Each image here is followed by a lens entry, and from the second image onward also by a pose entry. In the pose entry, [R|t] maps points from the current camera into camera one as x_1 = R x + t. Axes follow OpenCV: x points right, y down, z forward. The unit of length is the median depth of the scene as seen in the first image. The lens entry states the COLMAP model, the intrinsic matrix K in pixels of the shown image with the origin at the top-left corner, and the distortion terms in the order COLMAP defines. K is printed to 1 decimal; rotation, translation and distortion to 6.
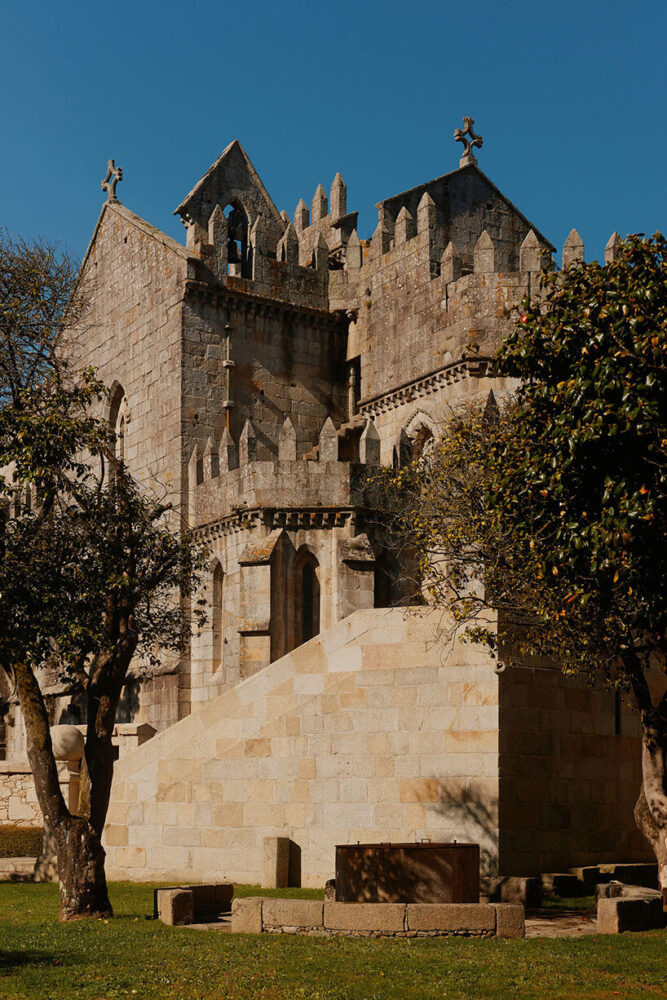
lens RADIAL K [[1450.7, 0, 333.5], [0, 1450.7, 500.0], [0, 0, 1]] dist [-0.031553, 0.007266]
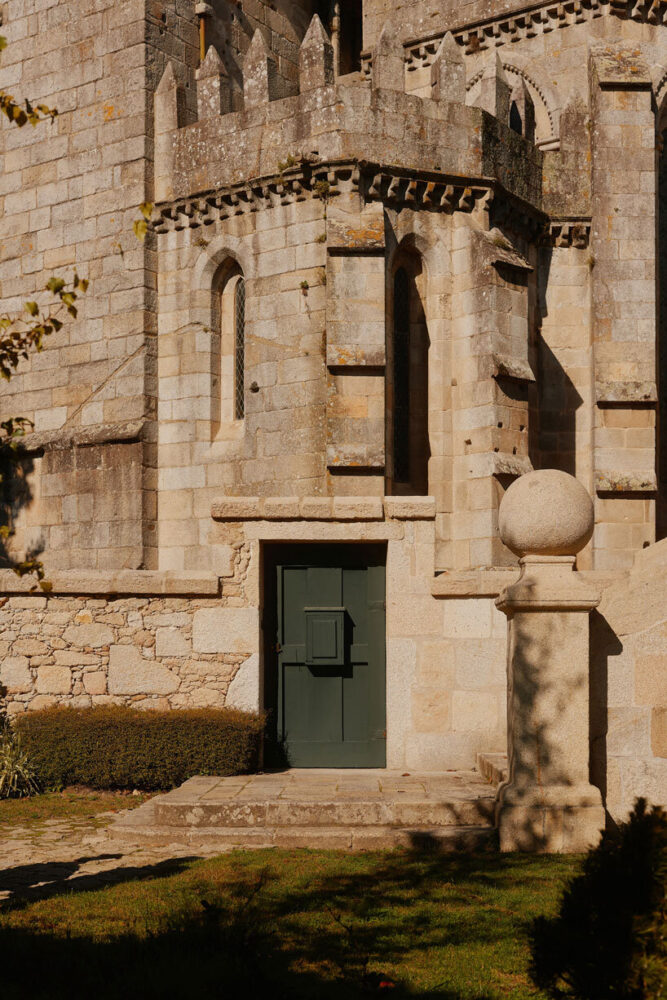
lens RADIAL K [[1450.7, 0, 333.5], [0, 1450.7, 500.0], [0, 0, 1]] dist [-0.031553, 0.007266]
pose [[0.918995, 0.043072, 0.391909, -0.279958], [-0.081374, 0.993334, 0.081645, 0.093643], [-0.385780, -0.106923, 0.916374, 0.448454]]
